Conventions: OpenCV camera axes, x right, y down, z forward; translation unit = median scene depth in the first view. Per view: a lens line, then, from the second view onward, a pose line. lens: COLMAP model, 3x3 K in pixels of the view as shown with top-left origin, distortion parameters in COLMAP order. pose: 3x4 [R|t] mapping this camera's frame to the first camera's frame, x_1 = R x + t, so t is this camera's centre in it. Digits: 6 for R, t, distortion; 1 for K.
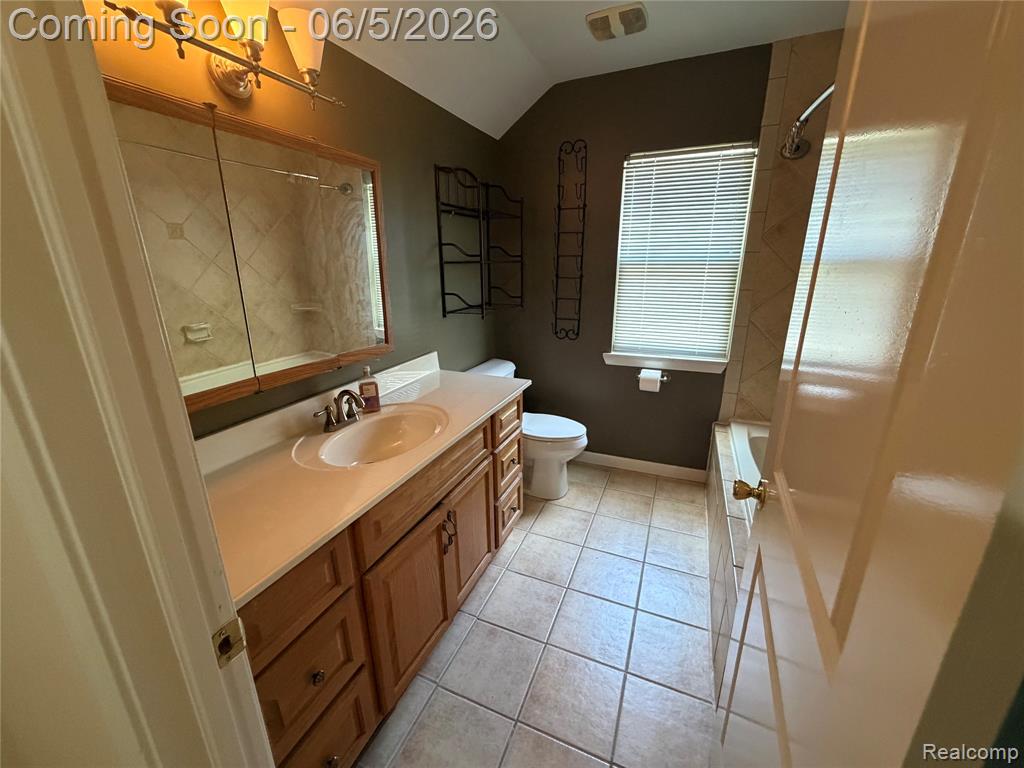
lens RADIAL K [[408.8, 0, 512.0], [0, 408.8, 384.0], [0, 0, 1]] dist [0.001458, -0.000203]
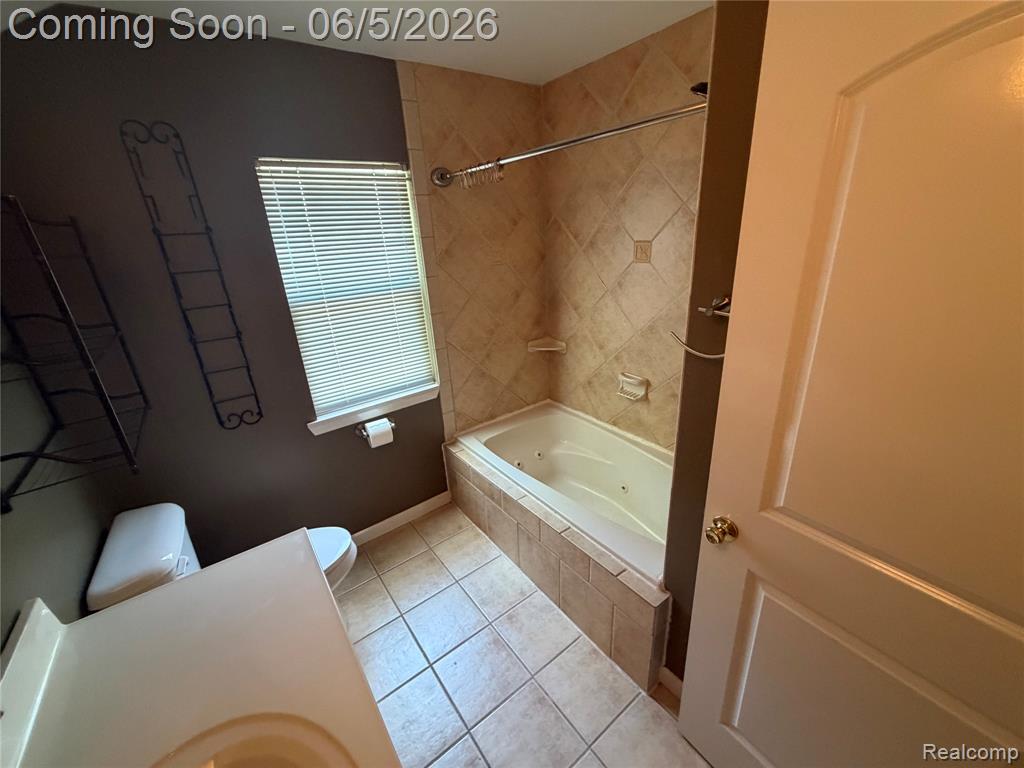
lens RADIAL K [[408.8, 0, 512.0], [0, 408.8, 384.0], [0, 0, 1]] dist [0.001458, -0.000203]
pose [[0.505258, -0.324284, 0.799721, -0.177630], [0.300764, 0.934778, 0.189029, -0.189494], [-0.808861, 0.145019, 0.569837, 0.285991]]
